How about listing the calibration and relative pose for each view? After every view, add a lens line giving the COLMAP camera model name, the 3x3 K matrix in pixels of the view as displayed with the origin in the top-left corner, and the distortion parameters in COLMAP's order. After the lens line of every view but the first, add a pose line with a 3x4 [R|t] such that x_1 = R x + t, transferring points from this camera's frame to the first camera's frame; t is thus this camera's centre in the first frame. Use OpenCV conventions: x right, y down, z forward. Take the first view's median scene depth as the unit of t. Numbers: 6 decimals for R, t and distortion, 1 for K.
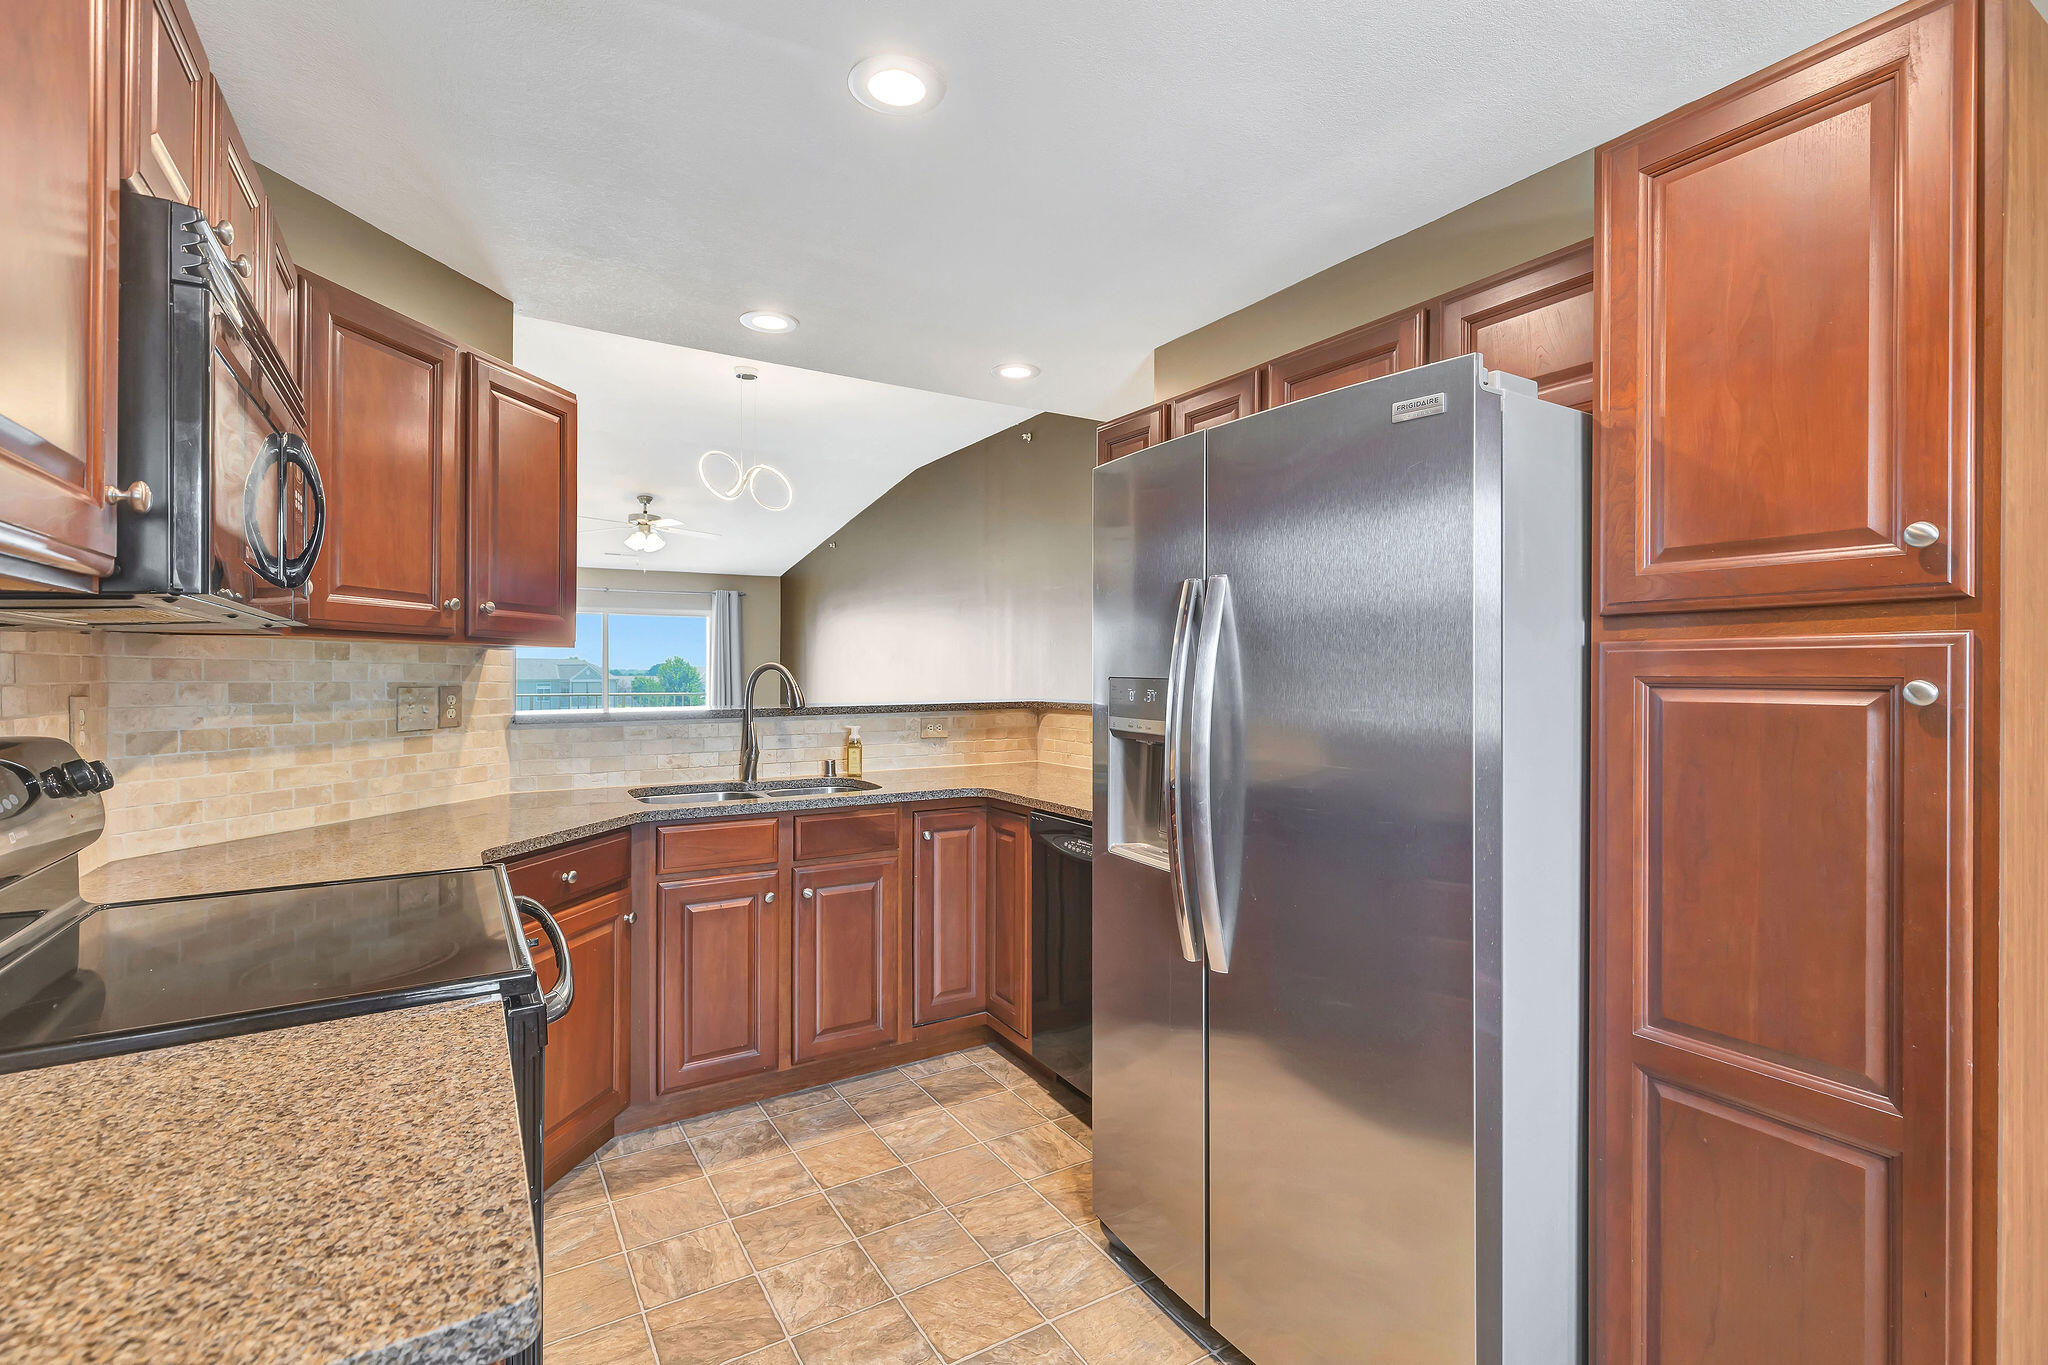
lens RADIAL K [[929.4, 0, 1020.3], [0, 929.4, 679.3], [0, 0, 1]] dist [-0.013207, 0.000210]
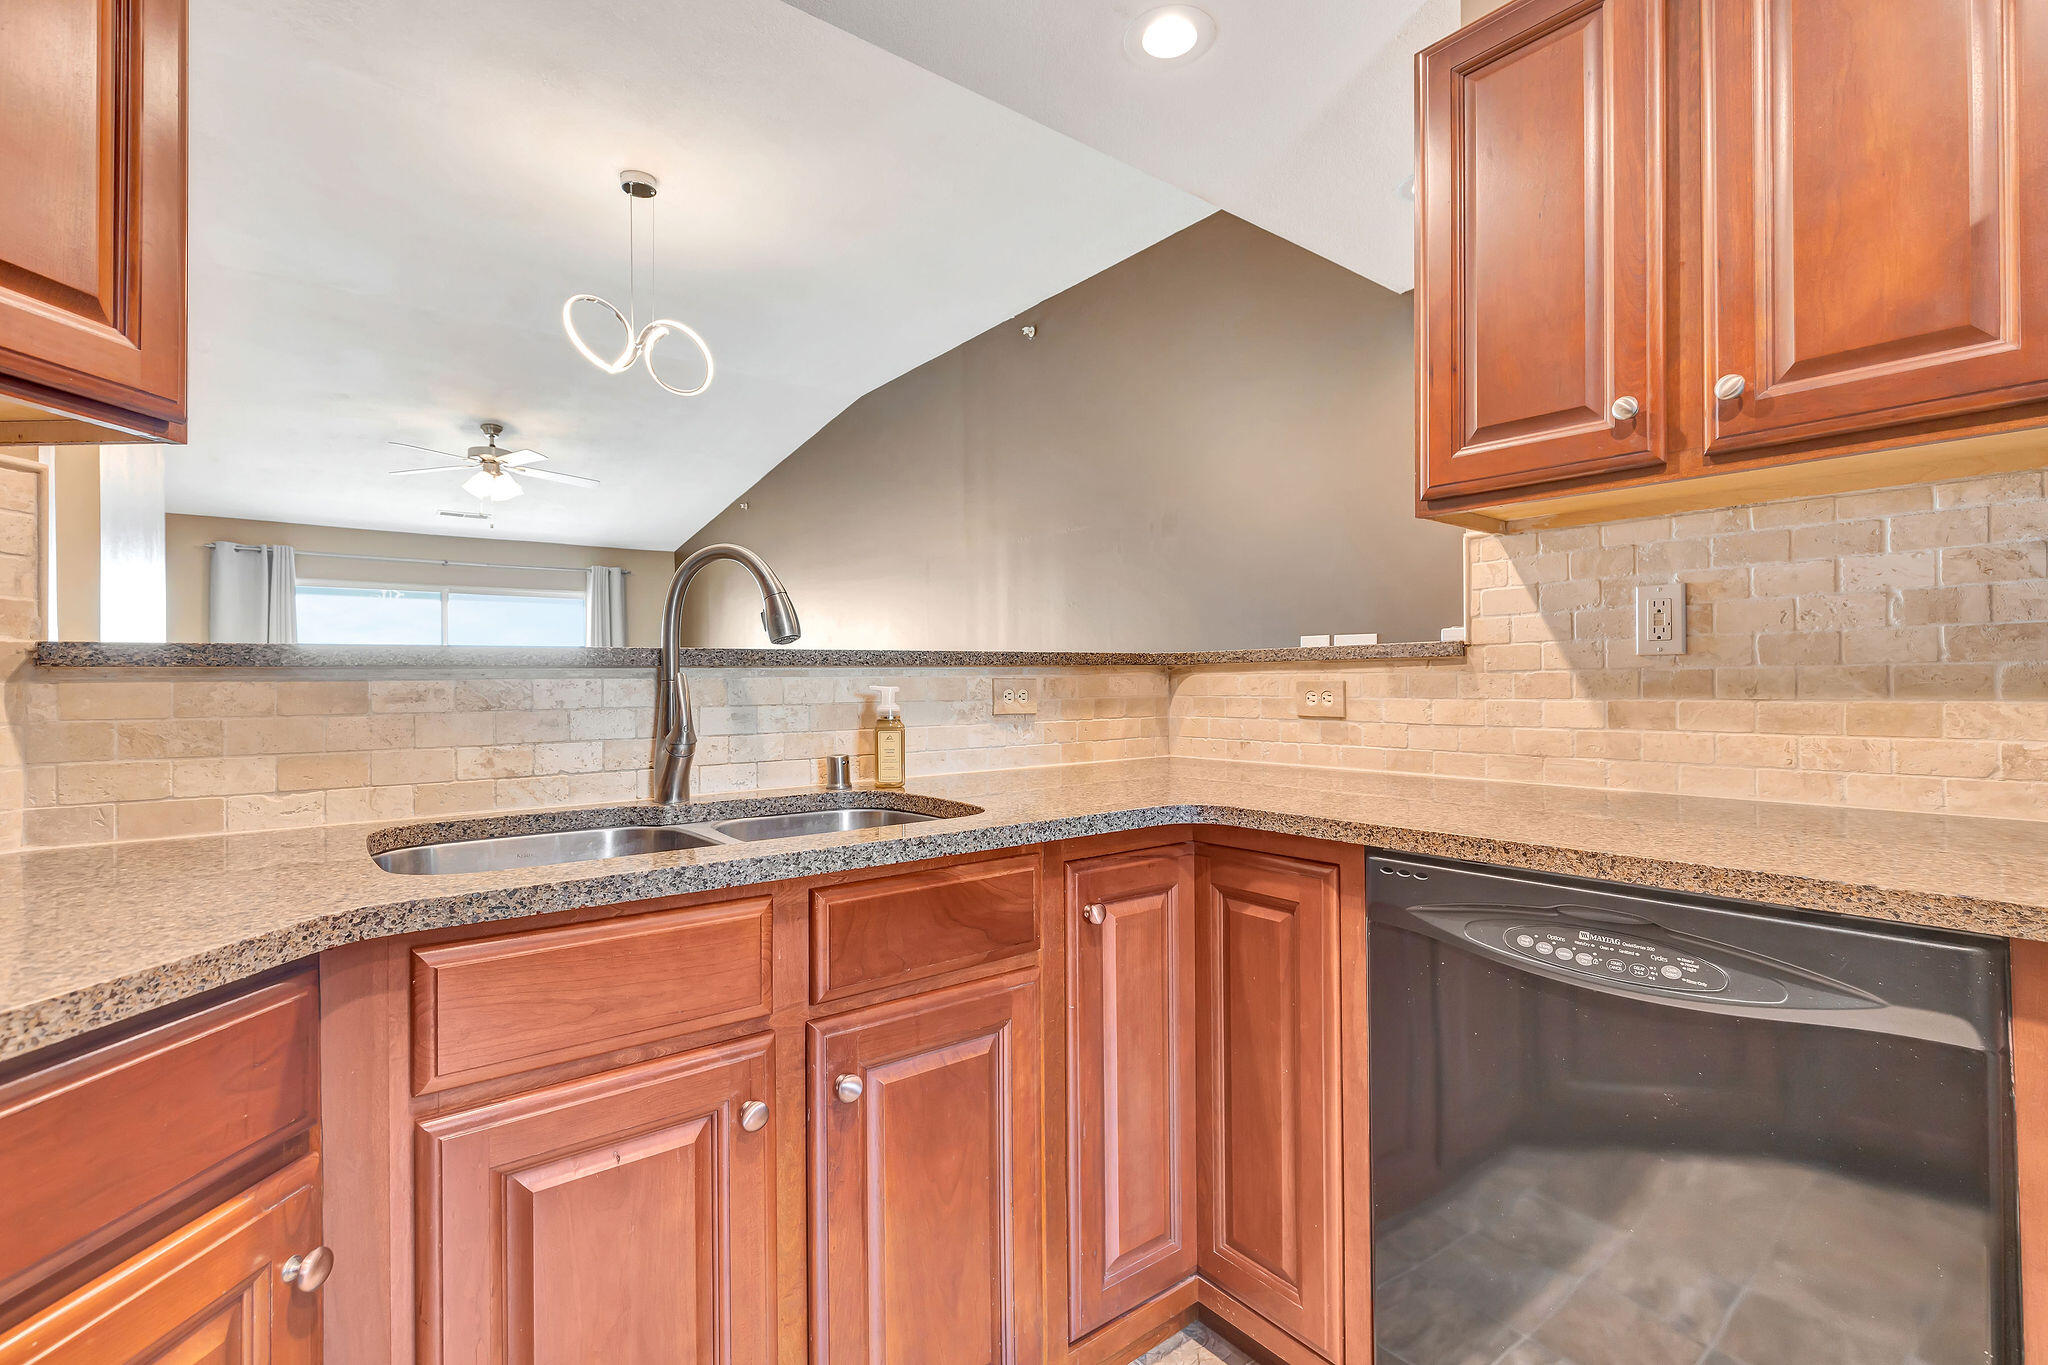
lens RADIAL K [[929.4, 0, 1030.3], [0, 929.4, 681.8], [0, 0, 1]] dist [-0.013207, 0.000210]
pose [[0.992128, -0.009374, 0.124874, -0.178959], [0.010705, 0.999893, -0.009988, 0.057966], [-0.124767, 0.011246, 0.992122, 0.539014]]
